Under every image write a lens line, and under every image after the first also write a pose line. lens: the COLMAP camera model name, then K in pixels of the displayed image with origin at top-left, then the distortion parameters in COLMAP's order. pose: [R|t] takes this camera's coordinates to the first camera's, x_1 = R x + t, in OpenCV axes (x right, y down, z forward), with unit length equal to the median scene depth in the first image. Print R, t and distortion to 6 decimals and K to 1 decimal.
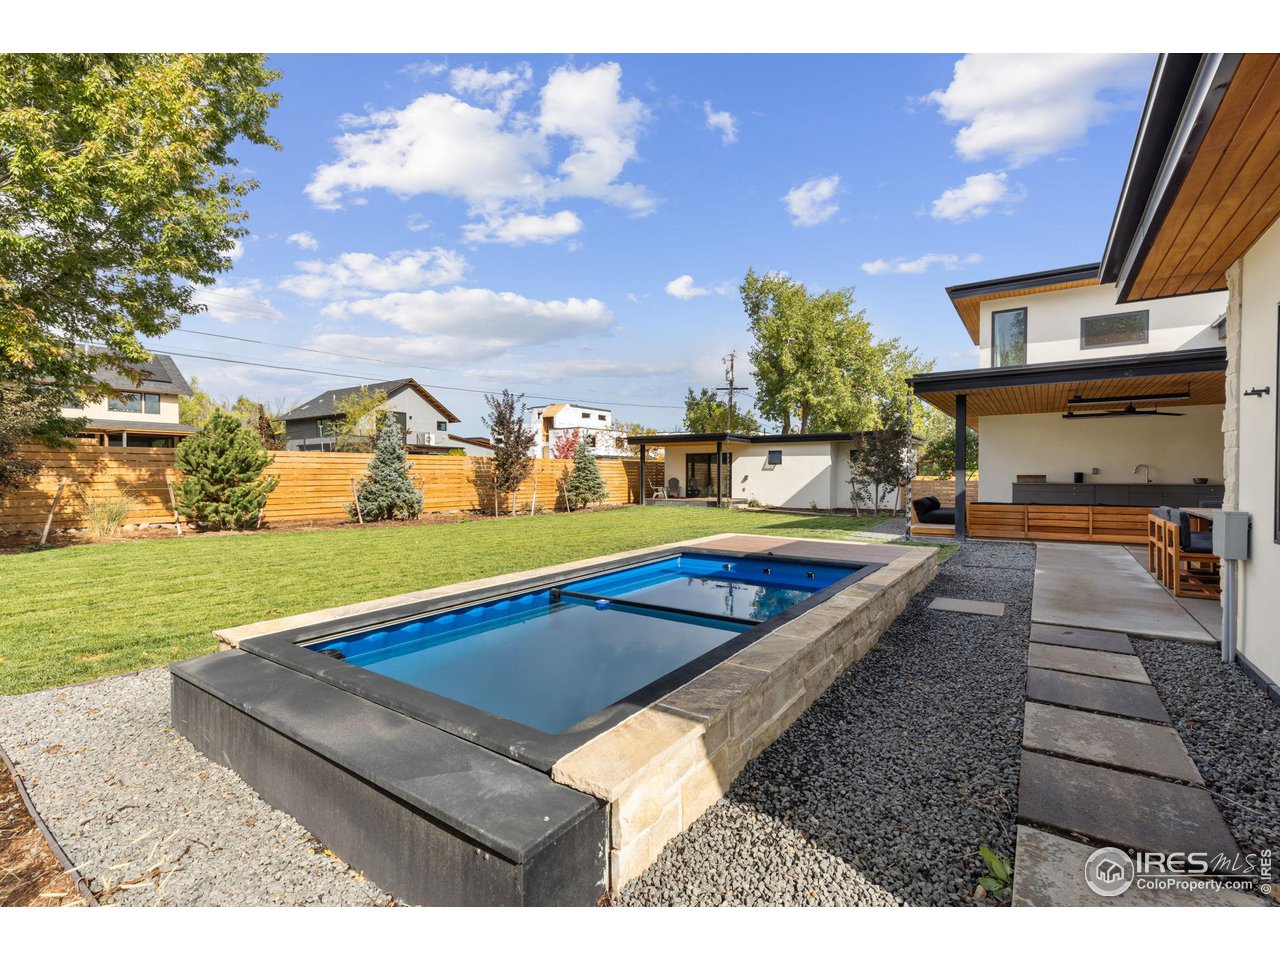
lens RADIAL K [[582.0, 0, 633.0], [0, 582.0, 478.4], [0, 0, 1]] dist [0.002163, 0.000137]
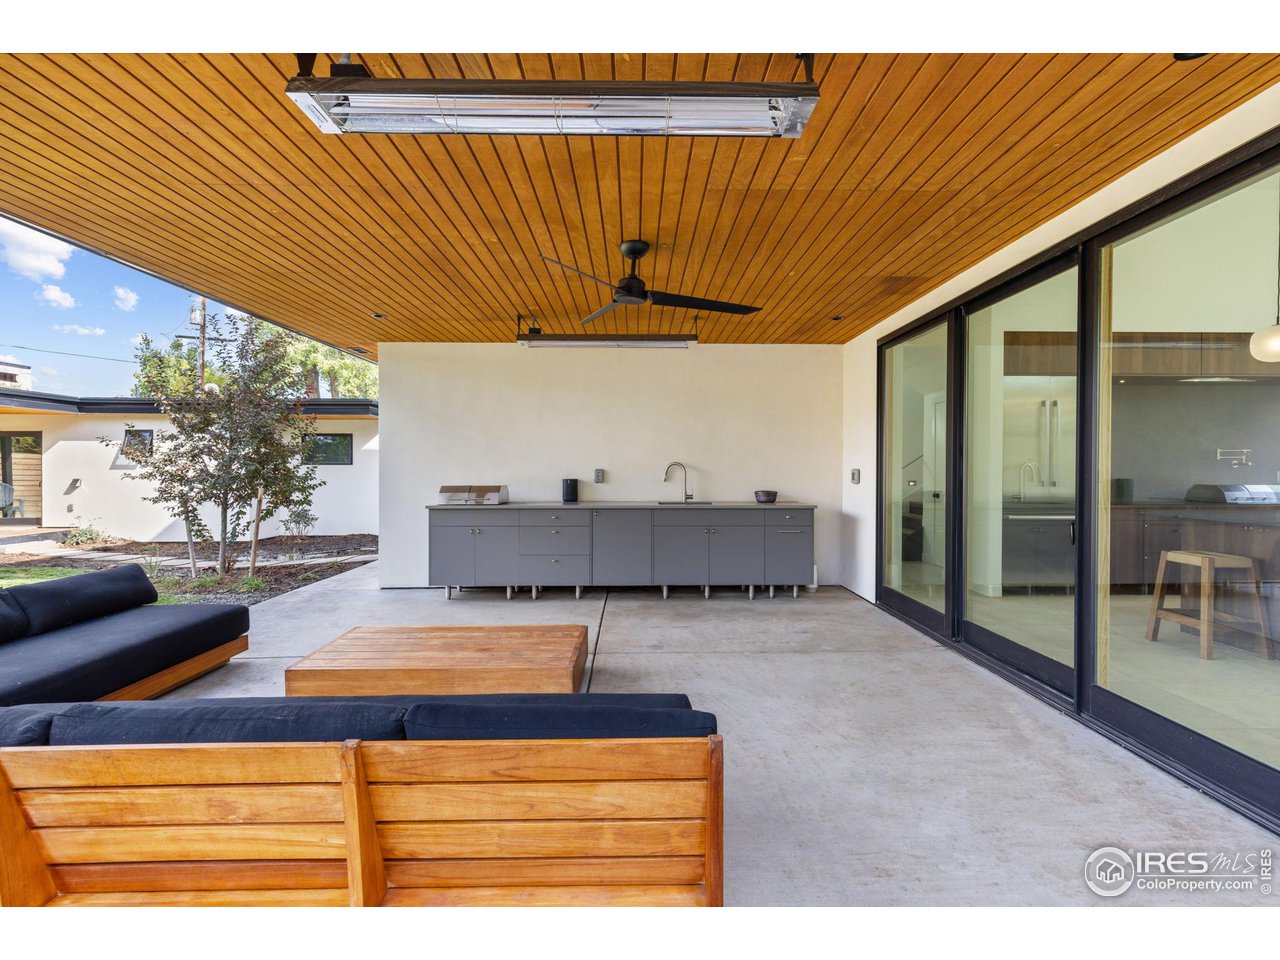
lens RADIAL K [[582.0, 0, 642.9], [0, 582.0, 475.6], [0, 0, 1]] dist [0.002163, 0.000137]
pose [[0.810627, -0.007881, 0.585509, 0.535241], [0.005379, 0.999967, 0.006012, -0.015260], [-0.585538, -0.001724, 0.810643, 0.589042]]
